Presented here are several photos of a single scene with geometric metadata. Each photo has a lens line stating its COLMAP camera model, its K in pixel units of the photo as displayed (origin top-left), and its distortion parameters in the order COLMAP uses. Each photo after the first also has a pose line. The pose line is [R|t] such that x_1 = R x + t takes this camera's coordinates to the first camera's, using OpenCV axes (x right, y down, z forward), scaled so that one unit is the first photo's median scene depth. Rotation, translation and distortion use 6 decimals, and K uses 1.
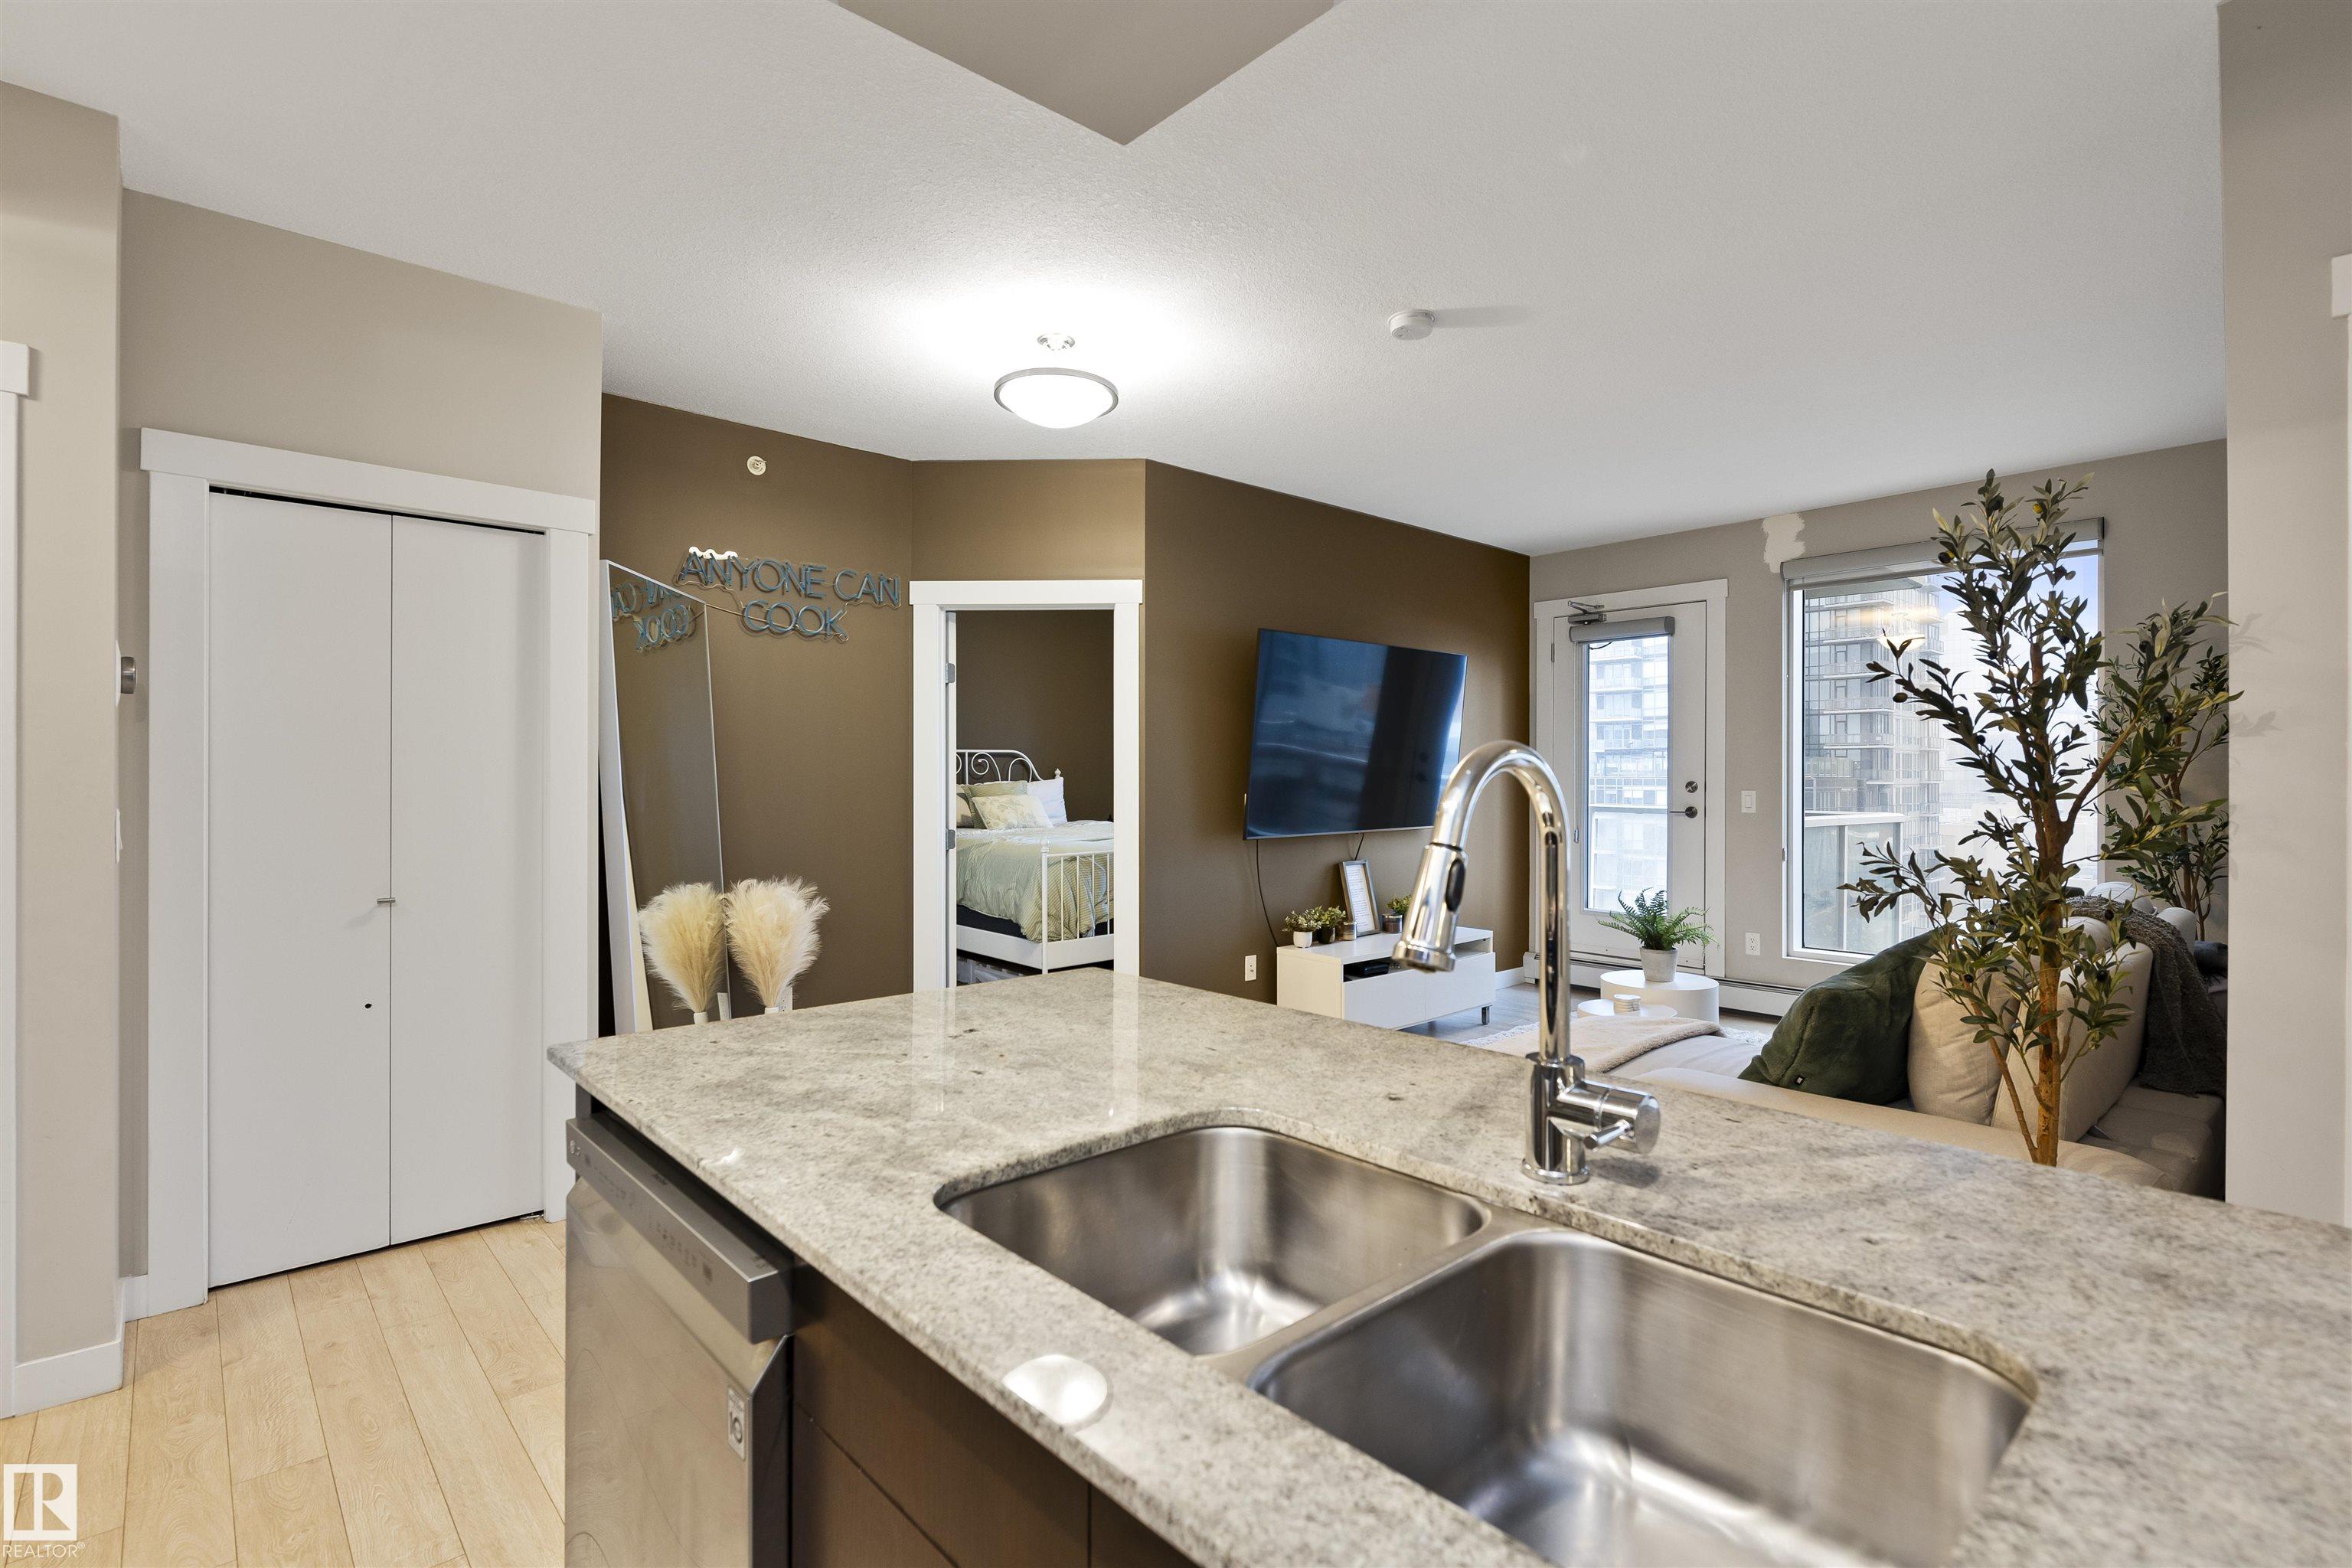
lens RADIAL K [[1094.1, 0, 1179.6], [0, 1094.1, 773.0], [0, 0, 1]] dist [0.002834, -0.002937]
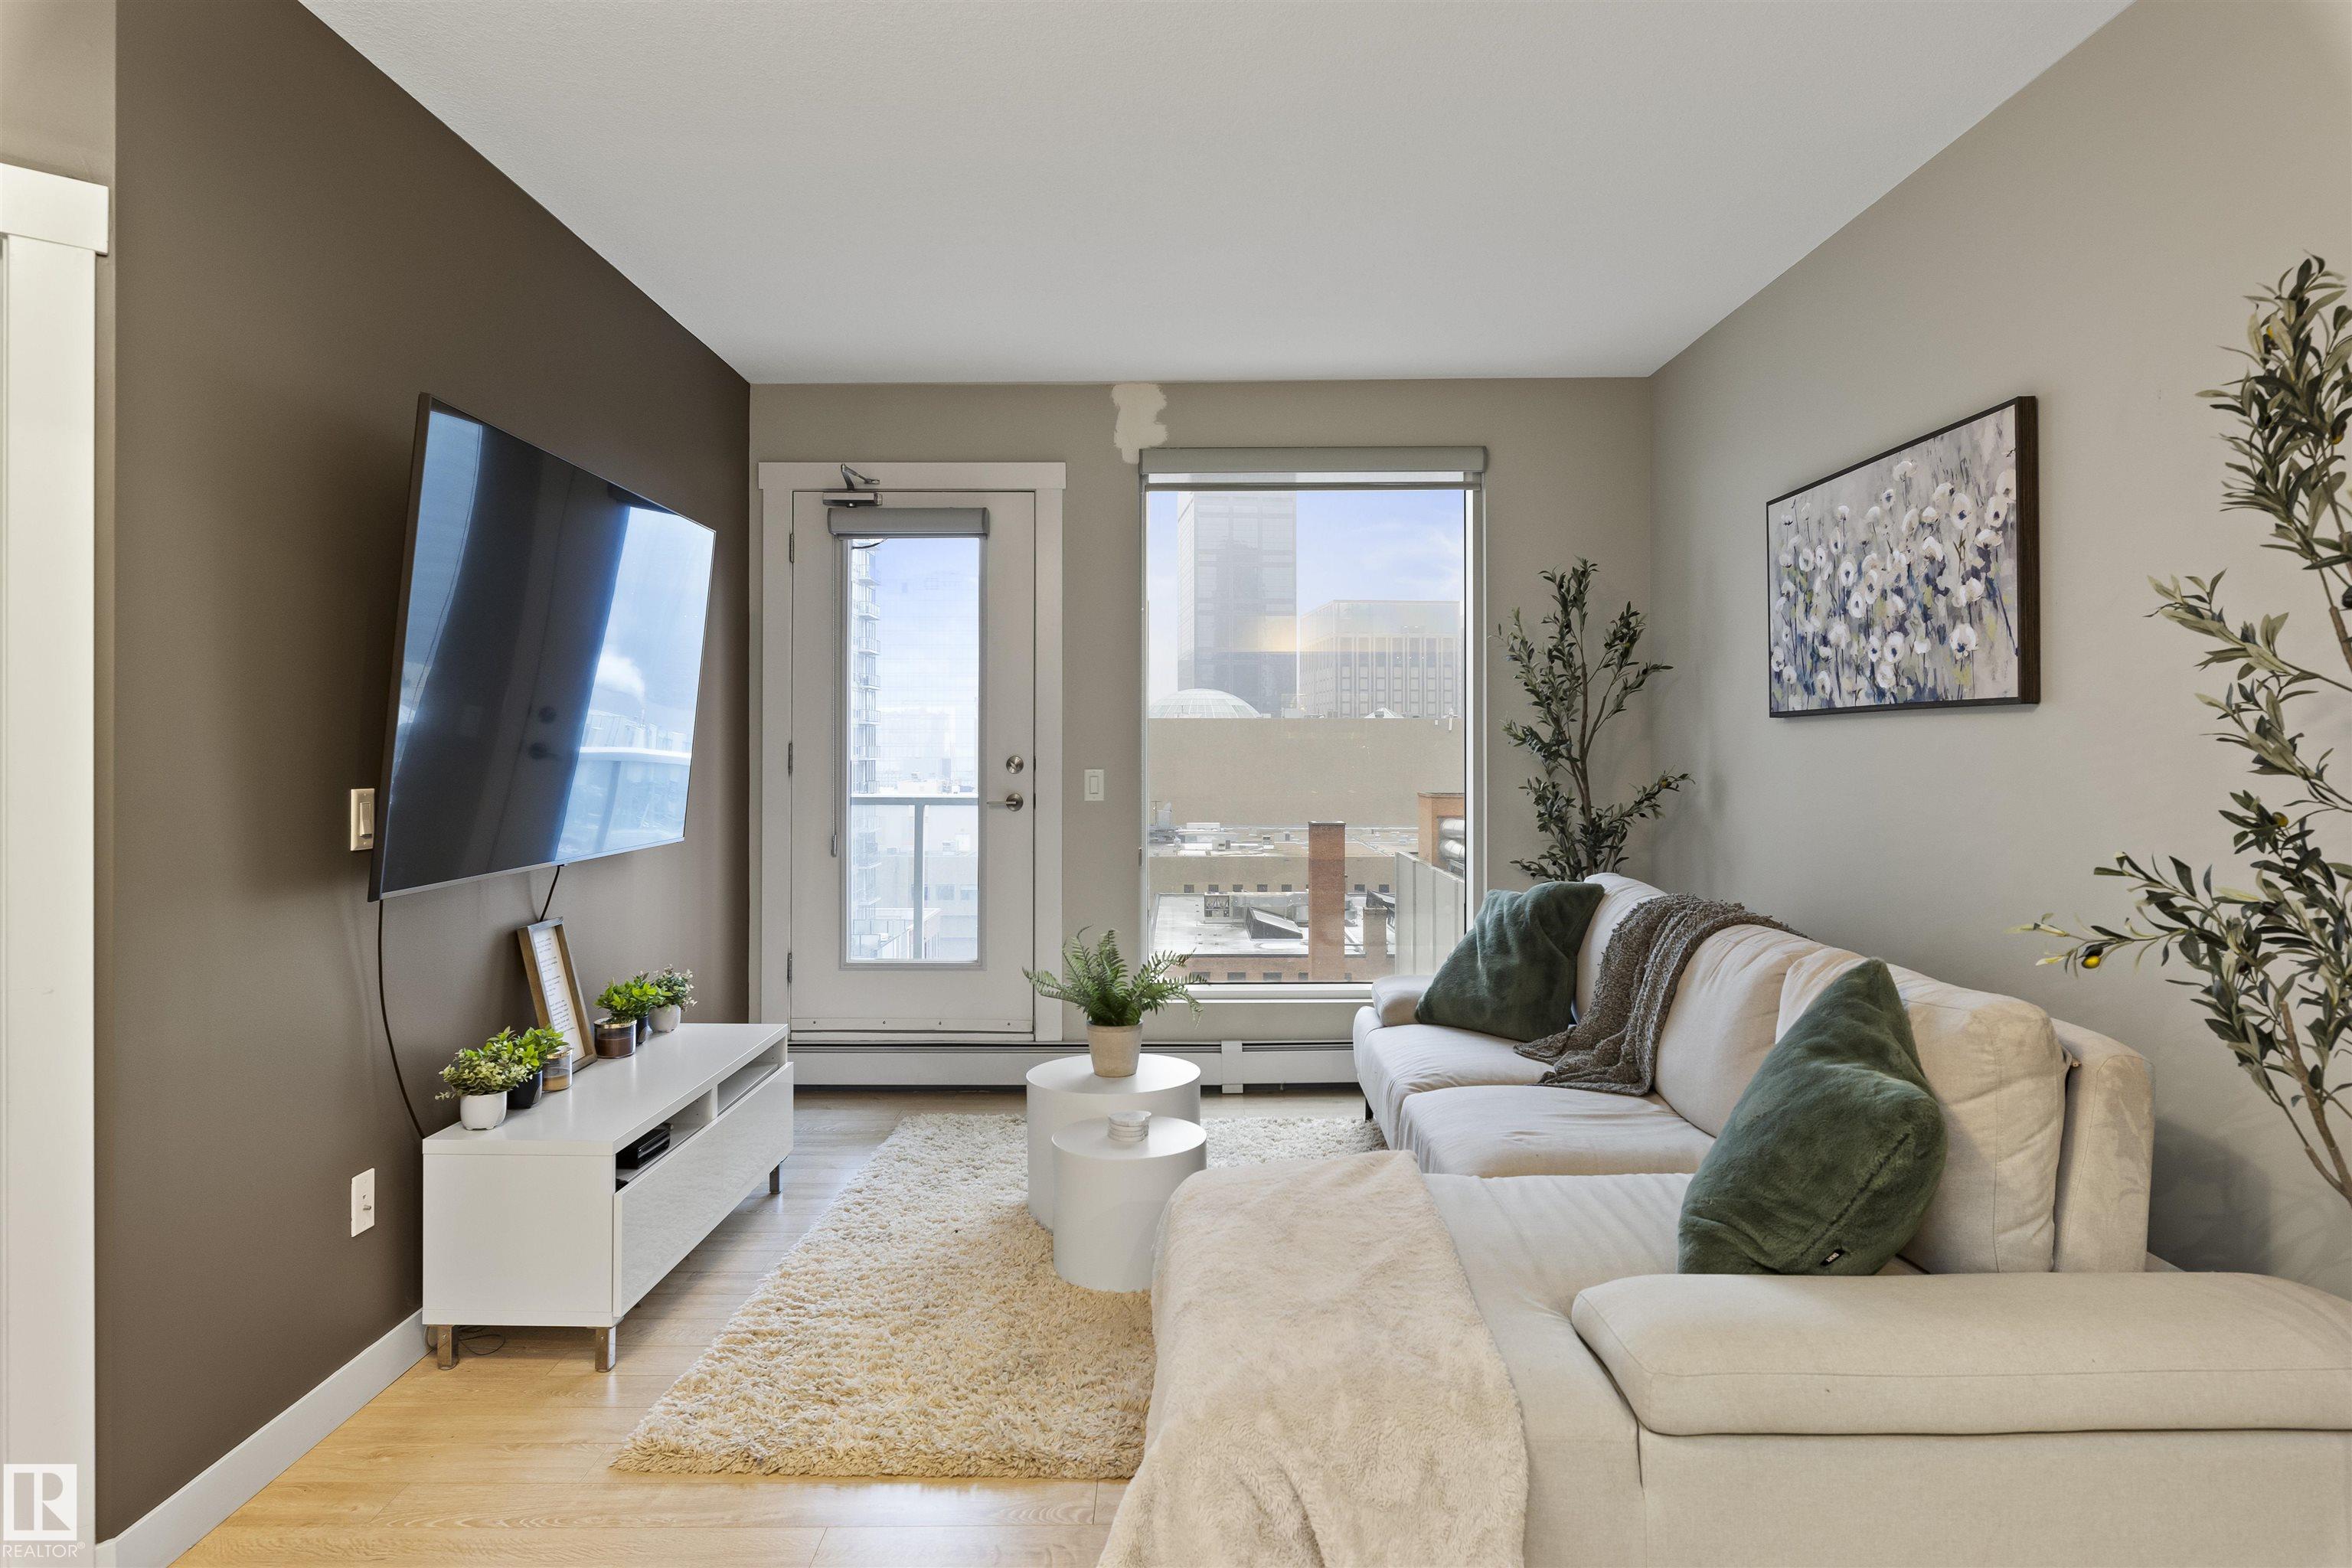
lens RADIAL K [[1414.5, 0, 1181.2], [0, 1414.5, 742.6], [0, 0, 1]] dist [0.000933, -0.002428]
pose [[0.673006, 0.004013, 0.739626, -0.124062], [-0.000594, 0.999988, -0.004884, 0.003883], [-0.739637, 0.002847, 0.673000, 0.393092]]
